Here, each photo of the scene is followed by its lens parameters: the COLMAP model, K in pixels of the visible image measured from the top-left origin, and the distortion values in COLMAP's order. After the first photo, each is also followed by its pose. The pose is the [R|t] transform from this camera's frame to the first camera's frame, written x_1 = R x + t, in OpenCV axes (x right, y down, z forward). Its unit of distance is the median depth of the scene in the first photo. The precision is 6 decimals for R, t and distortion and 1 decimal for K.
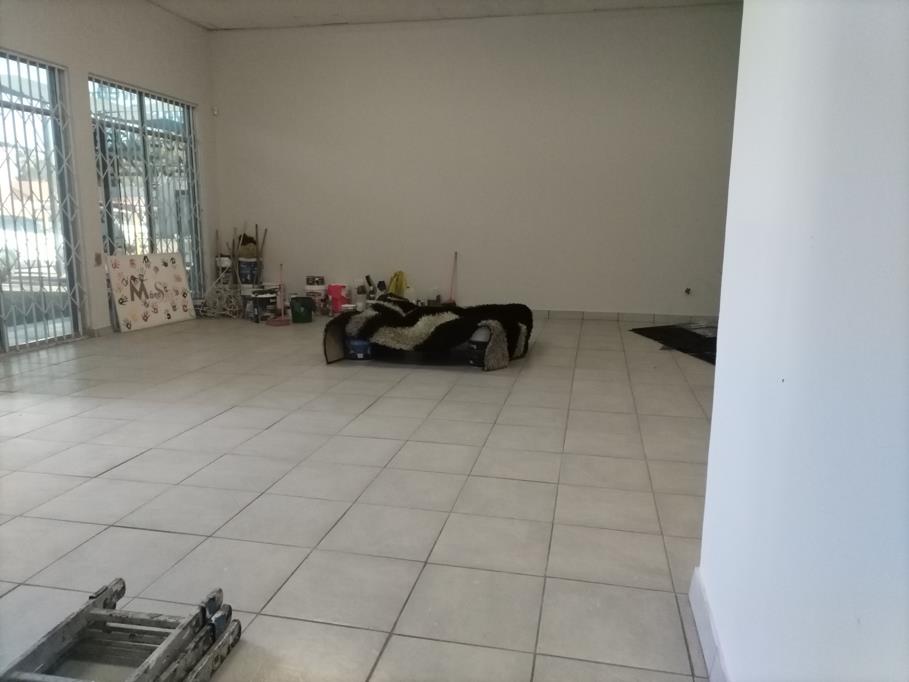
lens RADIAL K [[670.2, 0, 453.3], [0, 670.2, 345.8], [0, 0, 1]] dist [0.043555, -0.054913]
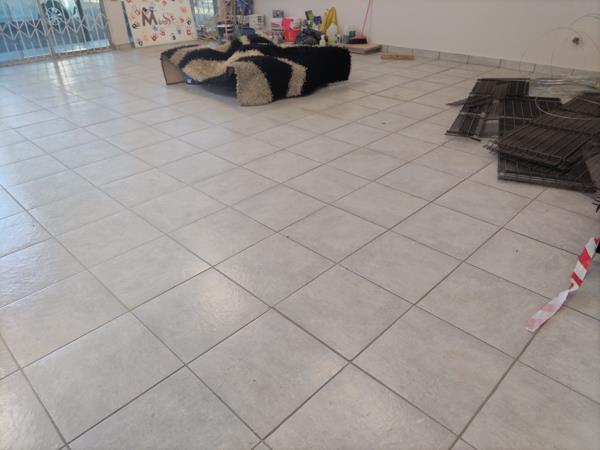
lens RADIAL K [[442.4, 0, 299.2], [0, 442.4, 228.2], [0, 0, 1]] dist [0.043555, -0.054913]
pose [[0.837091, 0.262974, -0.479712, 0.422407], [-0.073827, 0.923166, 0.377245, -0.050094], [0.542059, -0.280373, 0.792189, 0.256017]]
